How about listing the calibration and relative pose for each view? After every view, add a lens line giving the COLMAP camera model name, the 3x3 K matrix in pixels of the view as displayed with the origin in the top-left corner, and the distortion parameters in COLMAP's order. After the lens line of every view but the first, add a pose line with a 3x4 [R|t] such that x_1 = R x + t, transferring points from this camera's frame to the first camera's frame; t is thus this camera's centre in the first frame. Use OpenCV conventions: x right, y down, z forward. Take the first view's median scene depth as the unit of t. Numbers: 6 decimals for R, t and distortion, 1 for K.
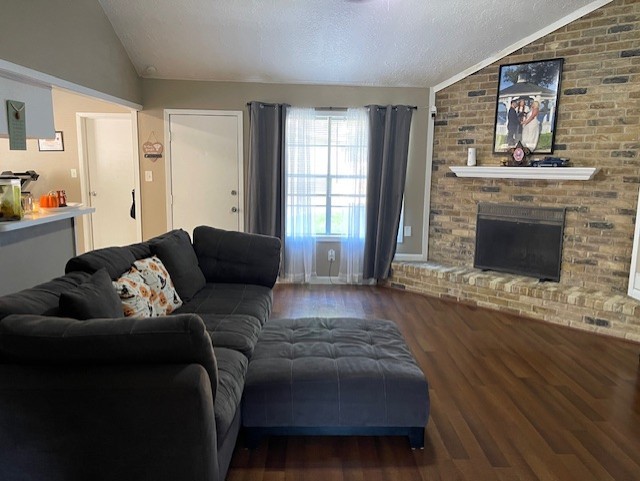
lens RADIAL K [[484.6, 0, 320.5], [0, 484.6, 241.6], [0, 0, 1]] dist [0.029904, -0.023998]
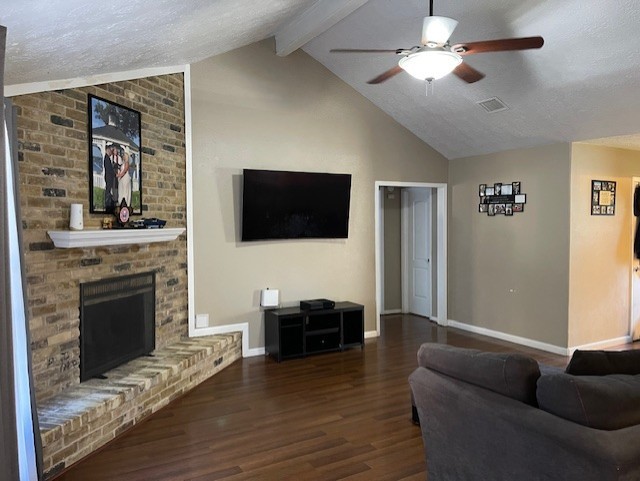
lens RADIAL K [[484.6, 0, 321.0], [0, 484.6, 240.5], [0, 0, 1]] dist [0.029904, -0.023998]
pose [[-0.471797, -0.043399, 0.880638, -0.456954], [0.141785, 0.982055, 0.124357, -0.189226], [-0.870233, 0.183532, -0.457177, 1.085000]]
